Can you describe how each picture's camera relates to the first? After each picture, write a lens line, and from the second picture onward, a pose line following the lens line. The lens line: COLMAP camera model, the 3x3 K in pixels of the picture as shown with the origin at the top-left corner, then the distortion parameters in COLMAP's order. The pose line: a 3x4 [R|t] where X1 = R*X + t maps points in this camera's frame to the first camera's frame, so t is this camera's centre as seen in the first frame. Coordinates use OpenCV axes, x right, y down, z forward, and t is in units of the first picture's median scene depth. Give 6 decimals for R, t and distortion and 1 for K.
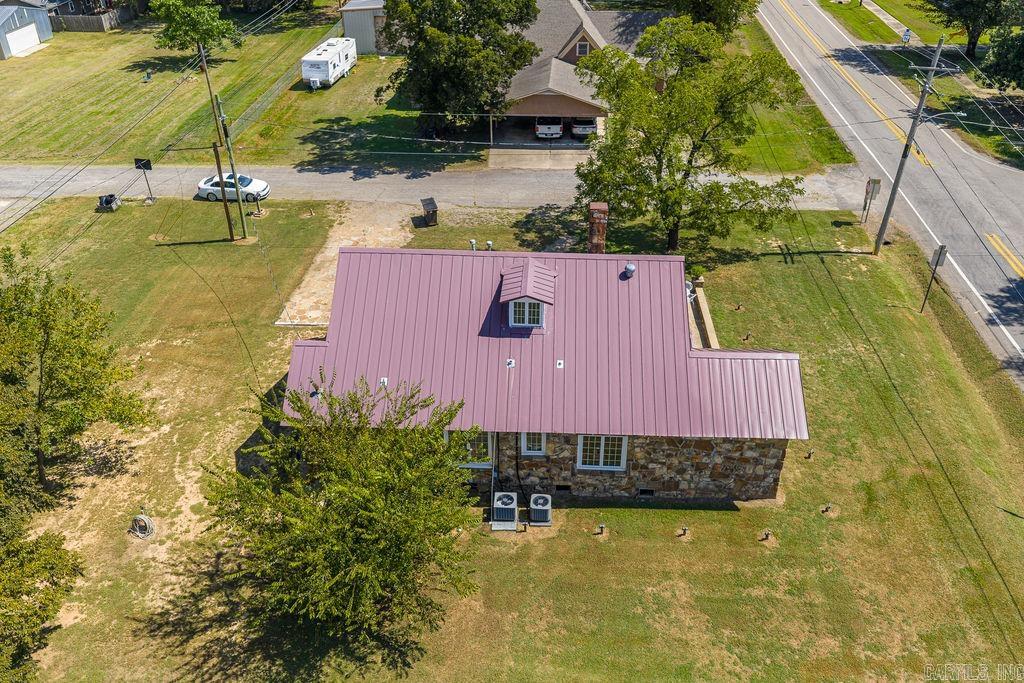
lens RADIAL K [[852.0, 0, 512.2], [0, 852.0, 341.4], [0, 0, 1]] dist [0.014012, -0.016124]
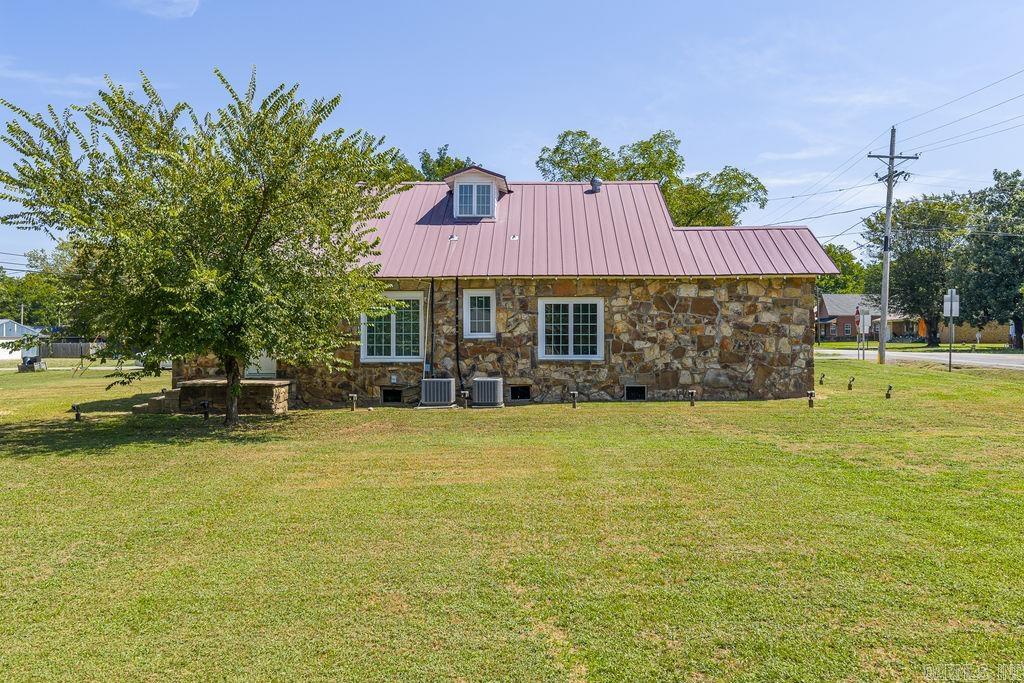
lens RADIAL K [[852.0, 0, 512.3], [0, 852.0, 341.6], [0, 0, 1]] dist [0.014012, -0.016124]
pose [[0.999869, 0.006913, 0.014660, 0.042706], [0.002180, 0.838912, -0.544263, 0.541597], [-0.016061, 0.544223, 0.838787, 0.375681]]
